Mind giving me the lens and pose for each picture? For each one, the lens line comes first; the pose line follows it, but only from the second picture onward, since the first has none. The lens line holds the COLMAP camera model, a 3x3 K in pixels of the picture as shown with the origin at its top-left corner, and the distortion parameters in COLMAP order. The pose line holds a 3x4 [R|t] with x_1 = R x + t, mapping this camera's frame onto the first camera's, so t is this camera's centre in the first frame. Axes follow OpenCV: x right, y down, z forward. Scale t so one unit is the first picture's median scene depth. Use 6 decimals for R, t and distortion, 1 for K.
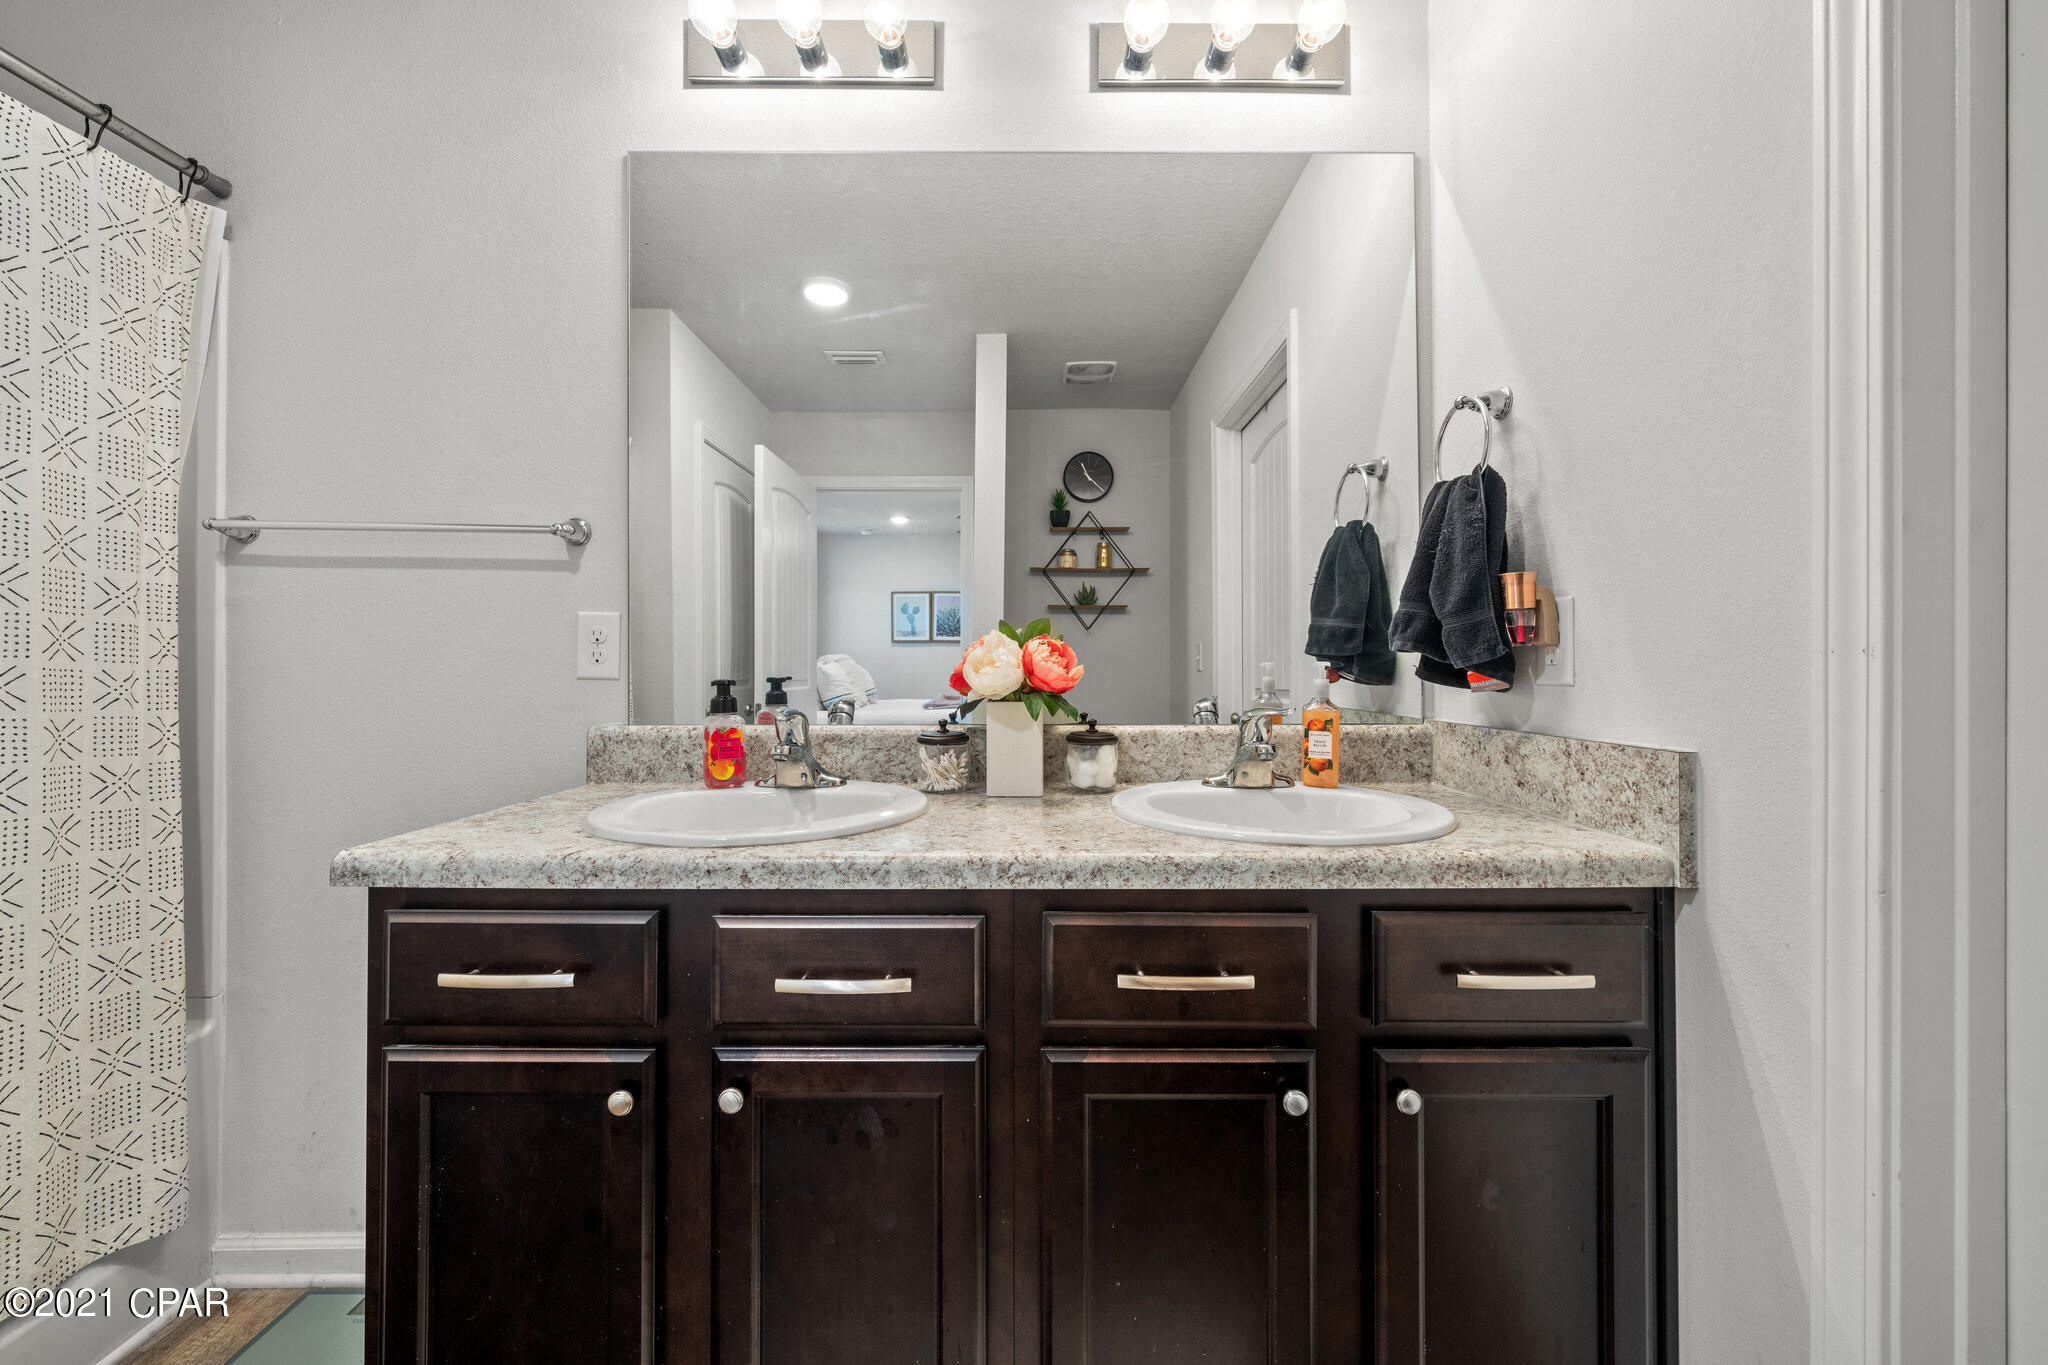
lens RADIAL K [[801.9, 0, 1016.8], [0, 801.9, 672.1], [0, 0, 1]] dist [0.000878, 0.000027]
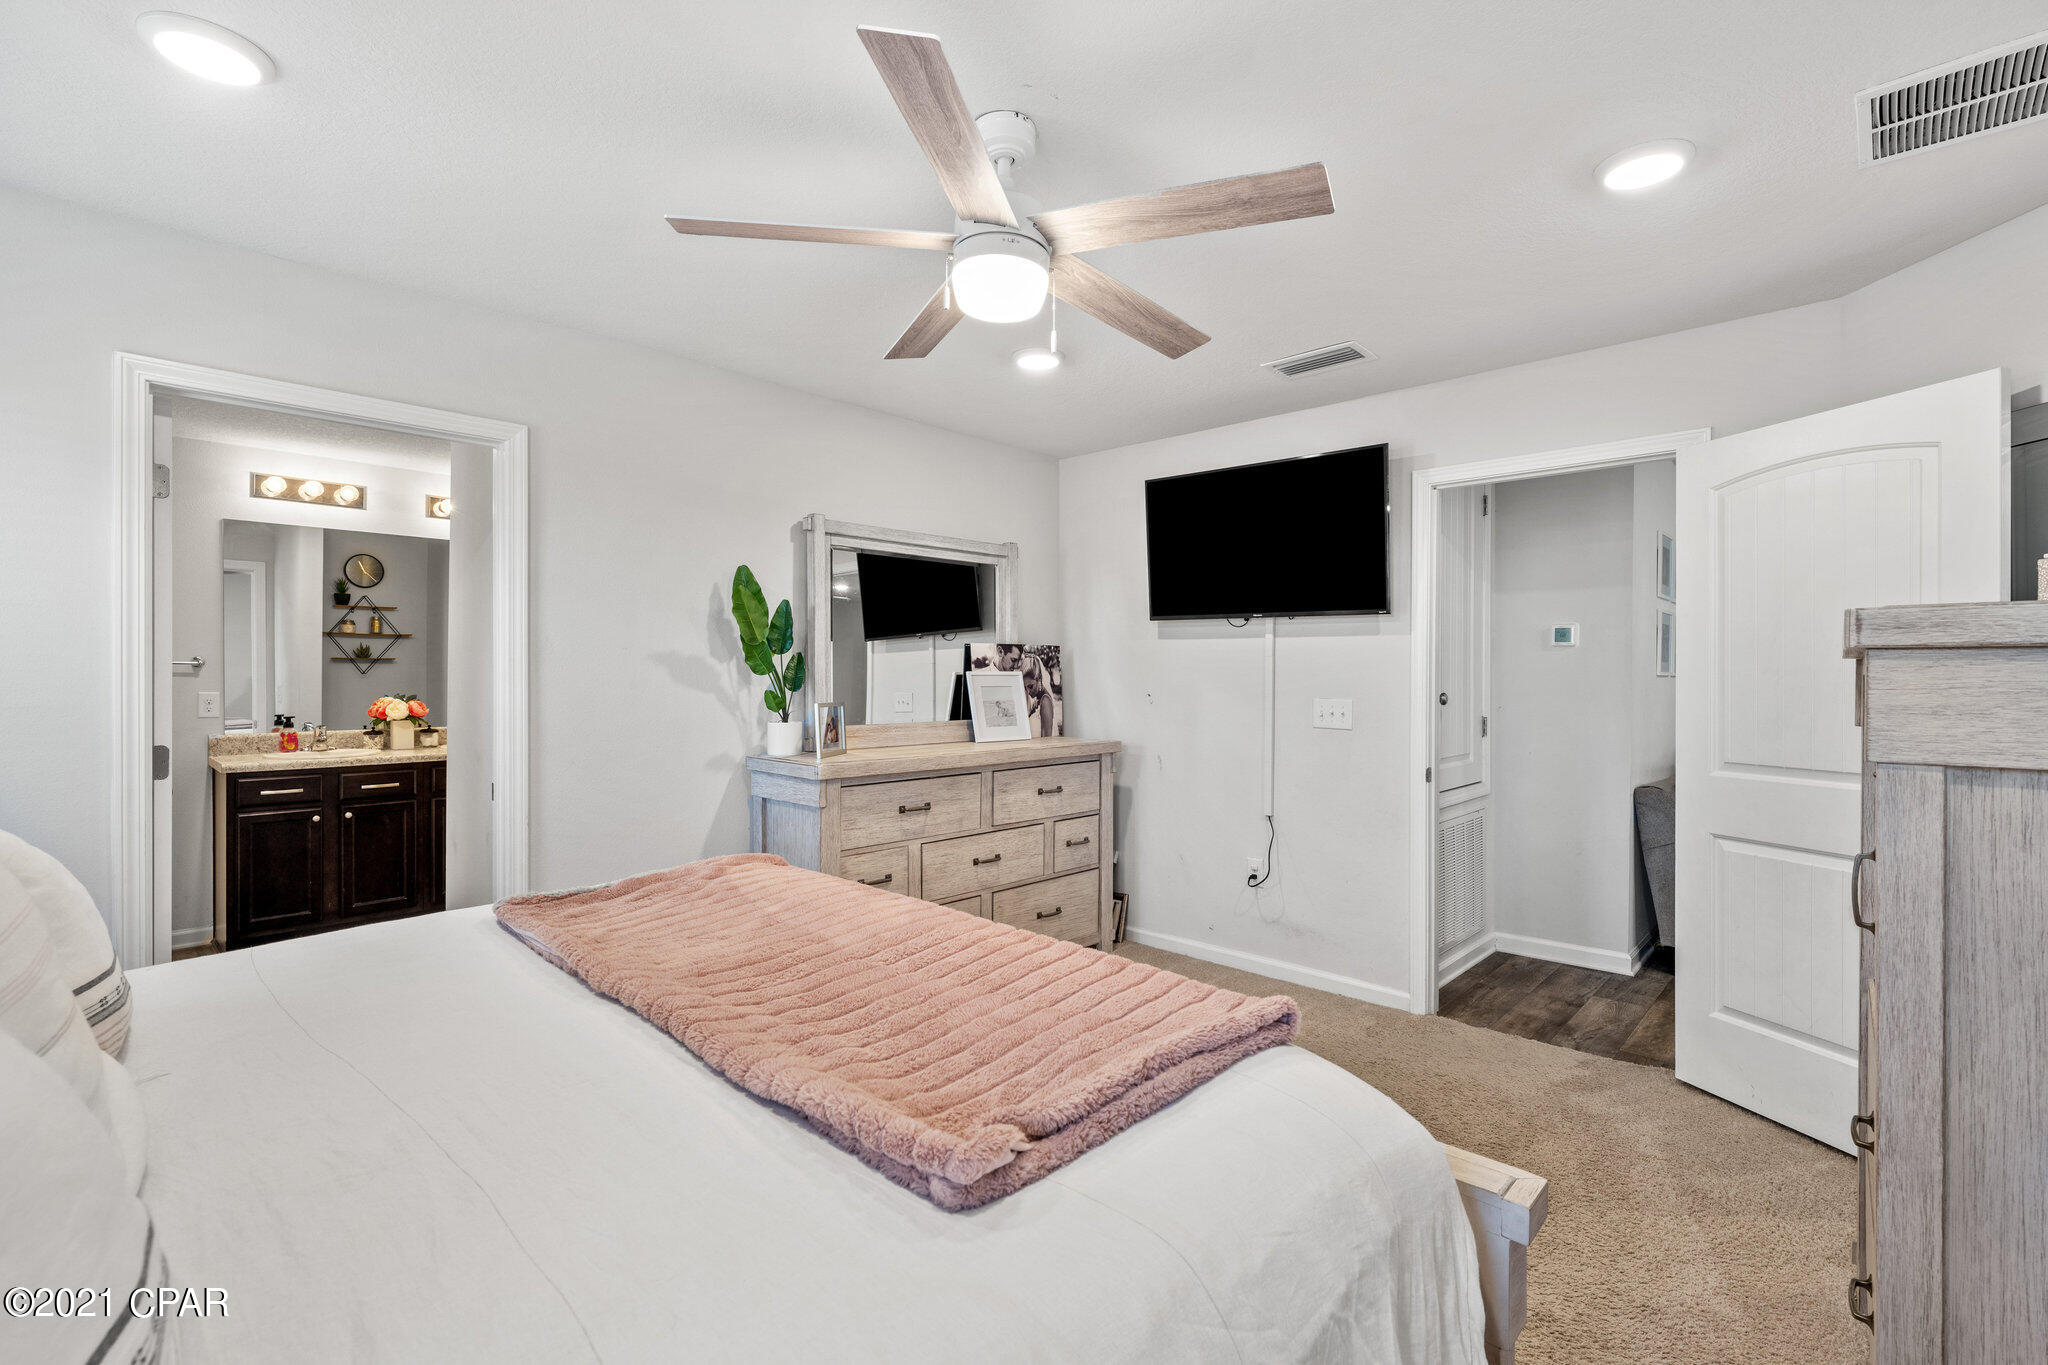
lens RADIAL K [[905.6, 0, 1008.9], [0, 905.6, 680.6], [0, 0, 1]] dist [-0.003503, -0.000124]
pose [[0.689807, 0.002178, 0.723990, -0.304037], [-0.000327, 0.999996, -0.002696, -0.036188], [-0.723993, 0.001623, 0.689806, -1.043382]]
